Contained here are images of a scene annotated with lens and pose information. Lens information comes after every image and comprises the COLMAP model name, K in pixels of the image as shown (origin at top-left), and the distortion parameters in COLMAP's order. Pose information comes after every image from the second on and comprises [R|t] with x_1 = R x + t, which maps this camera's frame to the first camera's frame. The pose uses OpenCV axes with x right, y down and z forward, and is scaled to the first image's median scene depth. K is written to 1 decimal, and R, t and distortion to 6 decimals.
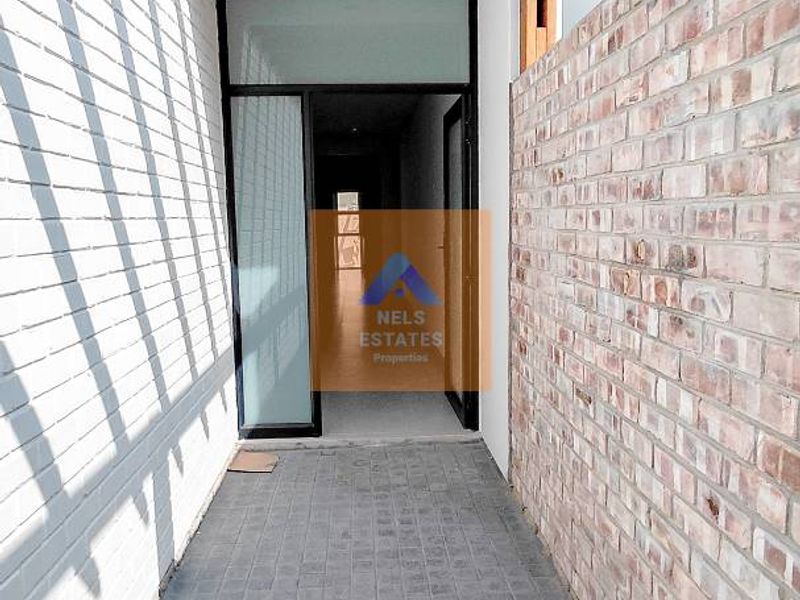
lens RADIAL K [[649.5, 0, 415.2], [0, 649.5, 316.8], [0, 0, 1]] dist [0.006860, 0.004571]
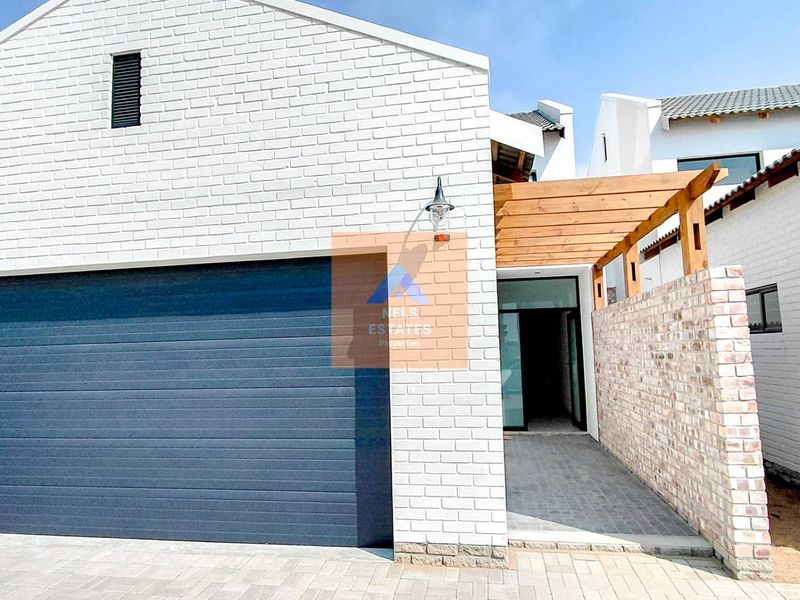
lens RADIAL K [[491.3, 0, 402.2], [0, 491.3, 303.3], [0, 0, 1]] dist [-0.000426, 0.003599]
pose [[0.969577, -0.031496, -0.242752, -0.180469], [-0.028251, 0.970664, -0.238776, 0.222355], [0.243151, 0.238369, 0.940243, -1.625794]]
